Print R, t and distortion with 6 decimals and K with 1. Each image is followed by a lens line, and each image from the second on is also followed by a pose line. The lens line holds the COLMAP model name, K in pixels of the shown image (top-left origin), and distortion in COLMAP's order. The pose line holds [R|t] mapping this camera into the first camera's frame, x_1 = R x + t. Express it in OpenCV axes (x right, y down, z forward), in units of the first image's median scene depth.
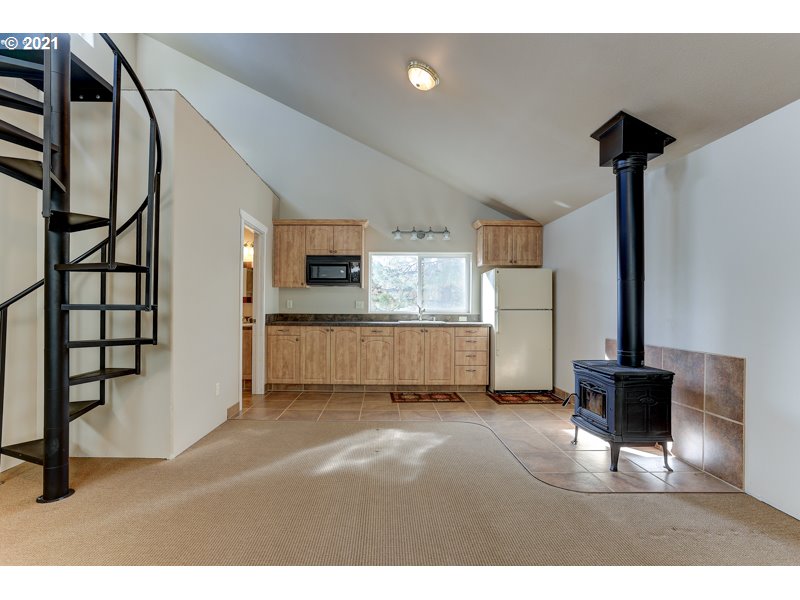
lens RADIAL K [[408.5, 0, 398.7], [0, 408.5, 309.7], [0, 0, 1]] dist [-0.053750, 0.021108]
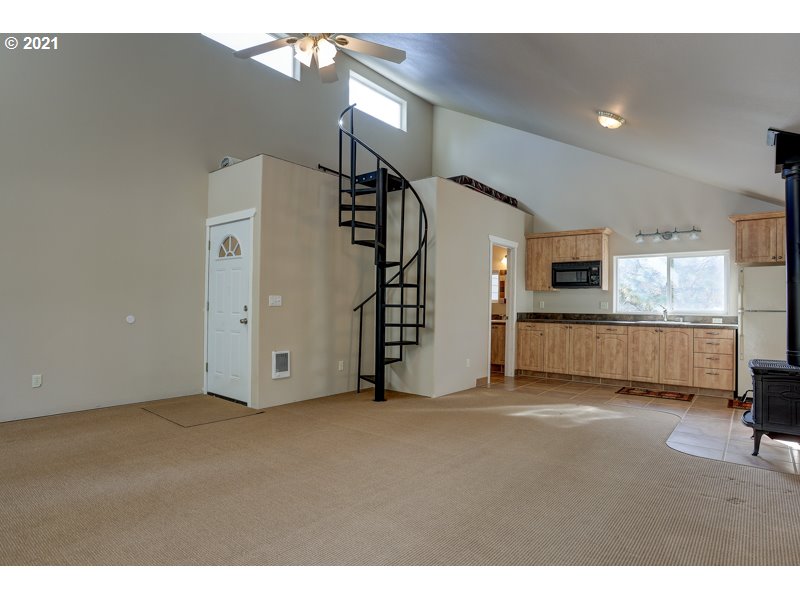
lens RADIAL K [[411.6, 0, 400.0], [0, 411.6, 300.0], [0, 0, 1]] dist [-0.058645, 0.019078]
pose [[0.774548, -0.004086, -0.632503, 0.192643], [-0.011316, 0.999730, -0.020315, 0.001832], [0.632415, 0.022892, 0.774292, -0.199014]]
